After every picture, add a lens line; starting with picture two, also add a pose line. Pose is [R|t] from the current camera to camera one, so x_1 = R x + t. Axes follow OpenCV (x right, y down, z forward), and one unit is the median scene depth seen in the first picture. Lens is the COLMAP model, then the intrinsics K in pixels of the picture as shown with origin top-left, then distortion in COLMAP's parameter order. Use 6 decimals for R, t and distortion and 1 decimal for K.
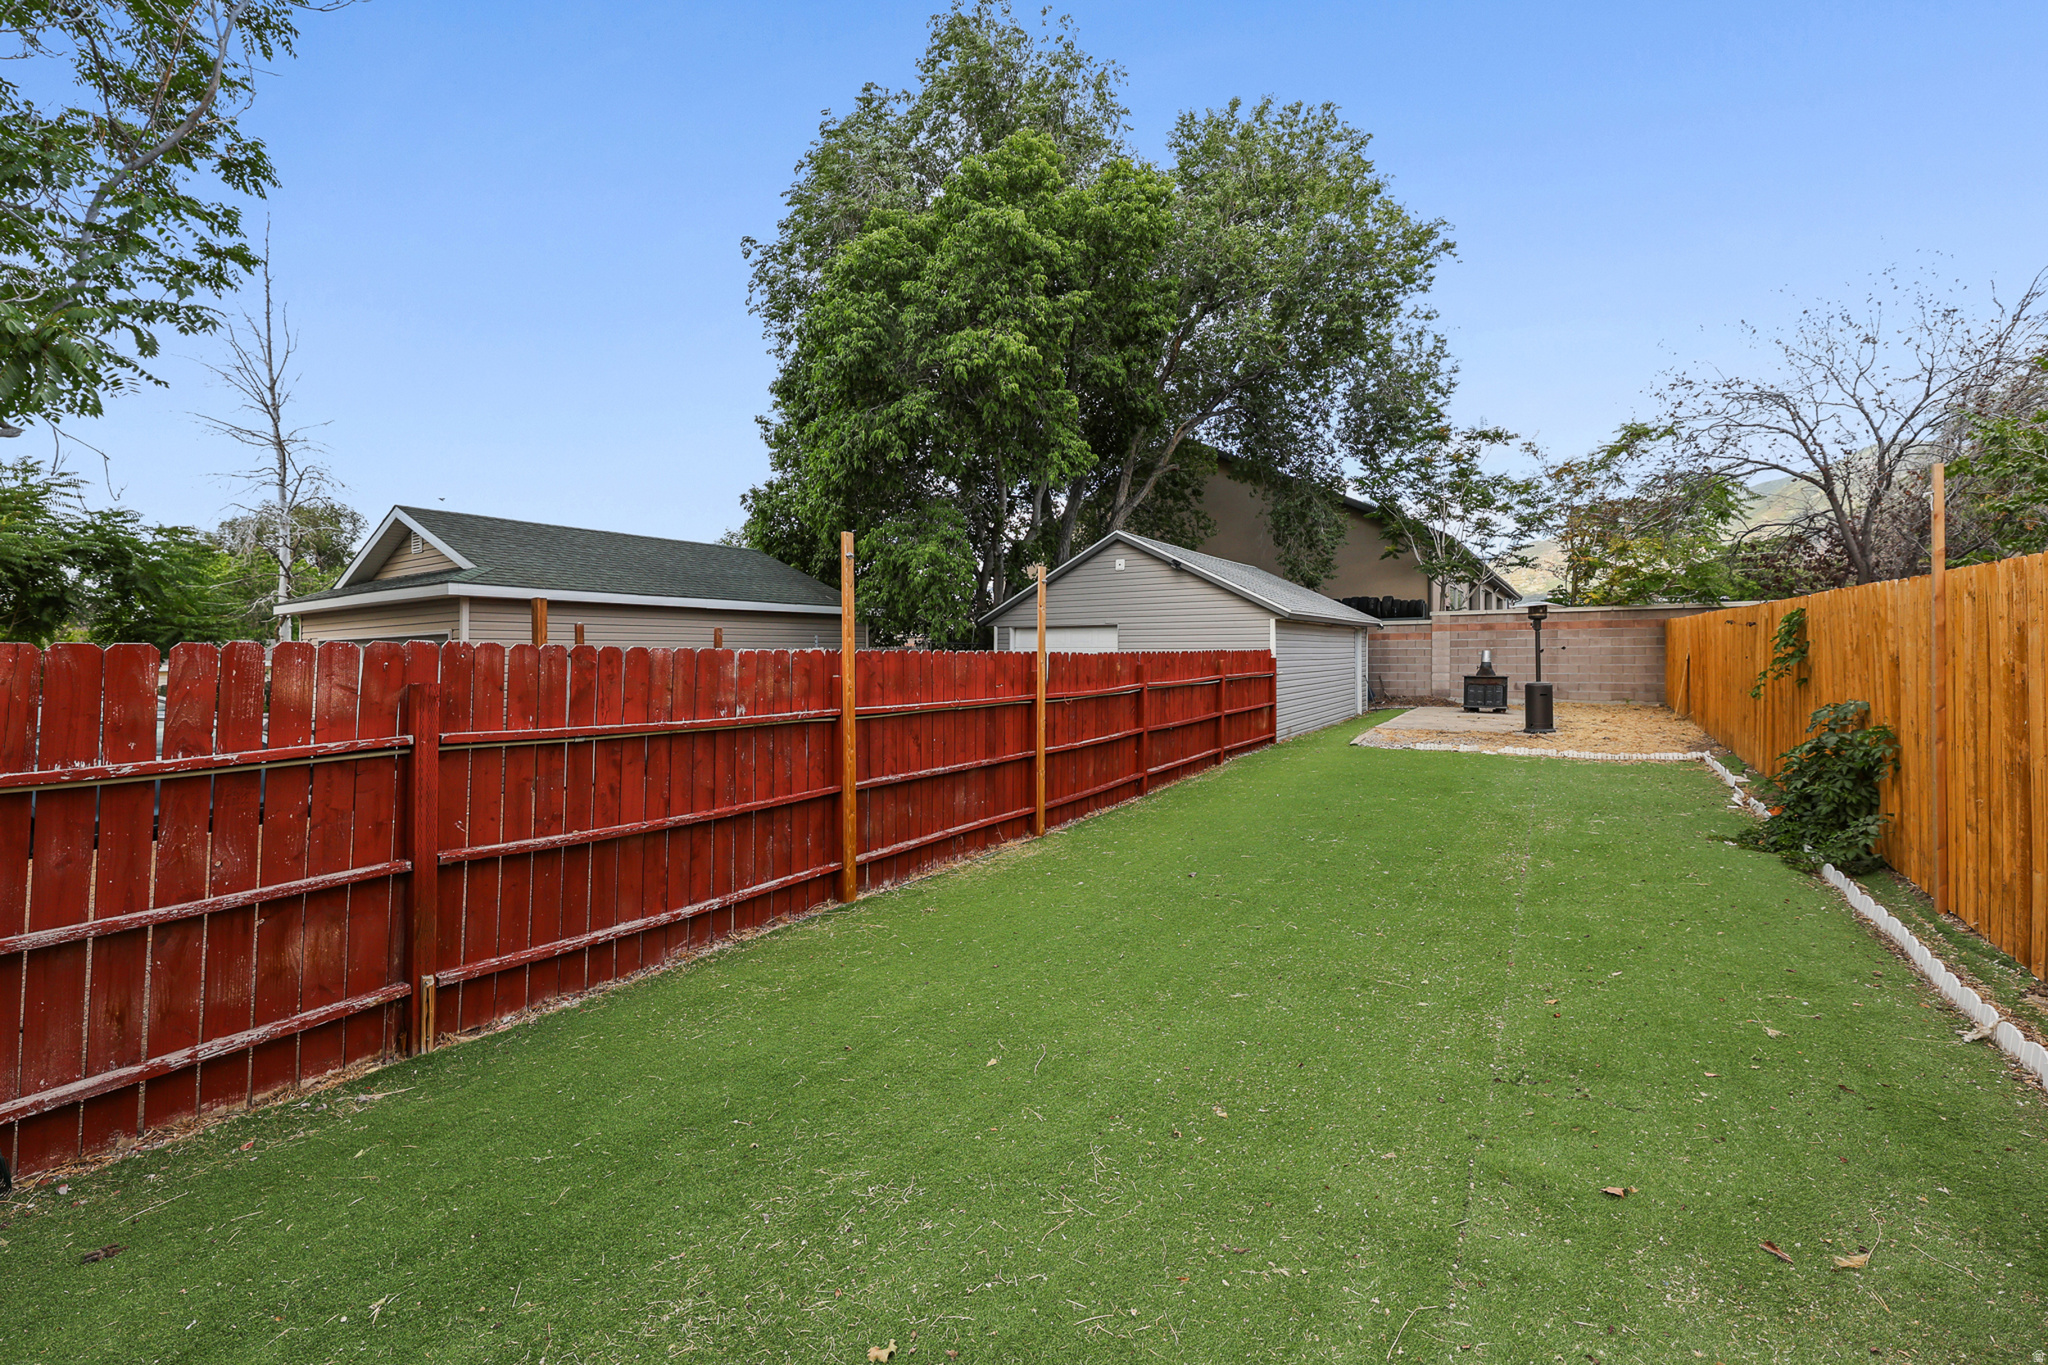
lens RADIAL K [[837.8, 0, 1020.5], [0, 837.8, 666.3], [0, 0, 1]] dist [-0.002403, -0.000888]
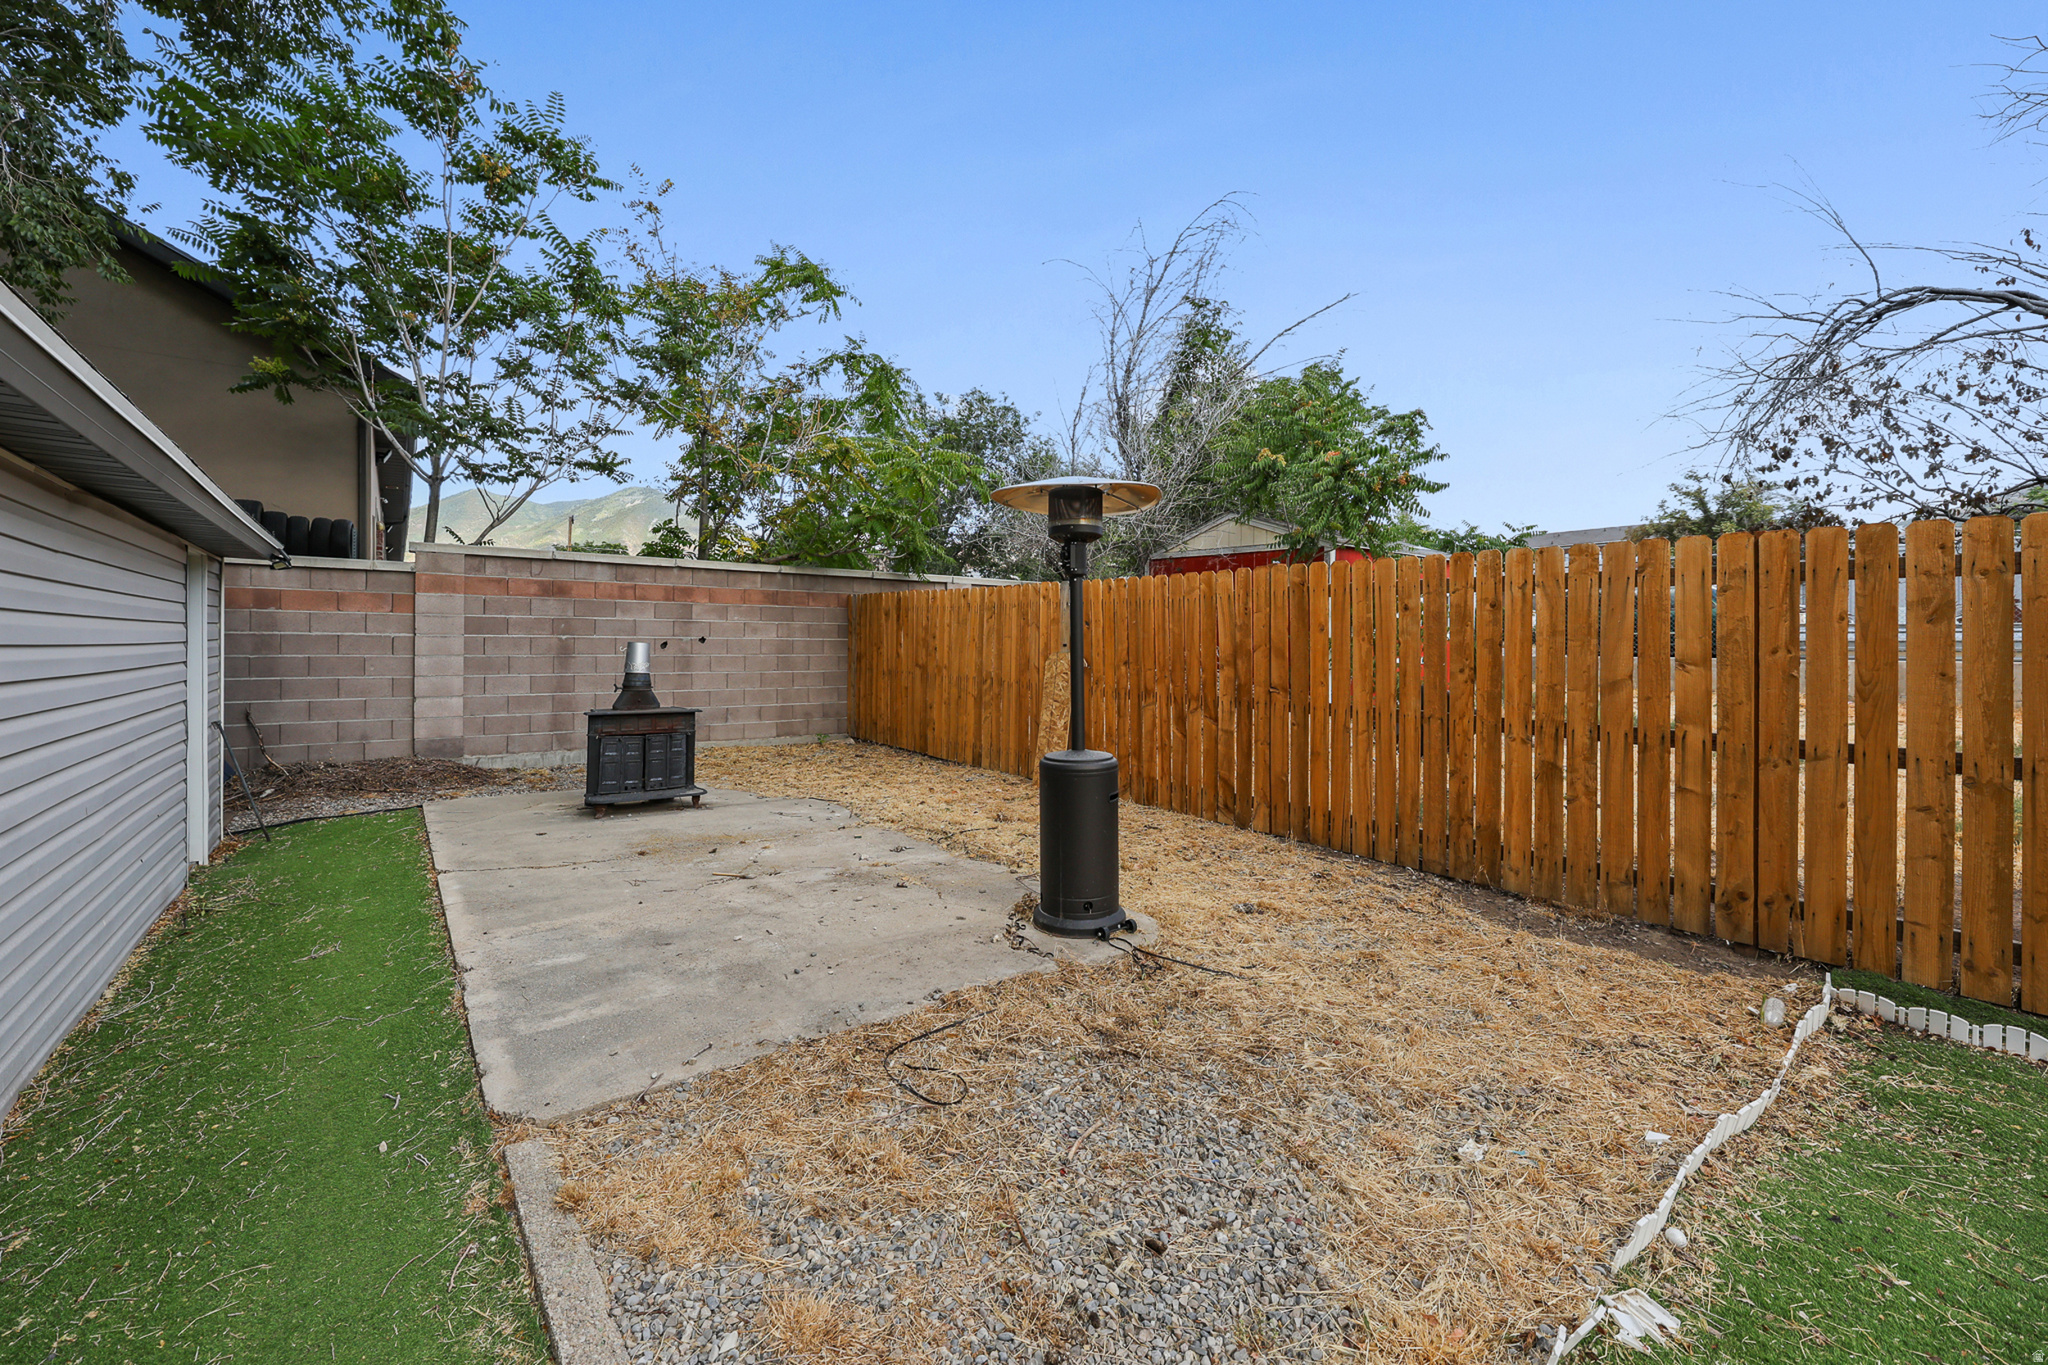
lens RADIAL K [[837.8, 0, 1020.5], [0, 837.8, 666.3], [0, 0, 1]] dist [-0.002403, -0.000888]
pose [[0.361516, -0.010514, 0.932307, 0.250168], [0.007065, 0.999939, 0.008537, -0.008909], [-0.932339, 0.003501, 0.361568, 0.647480]]
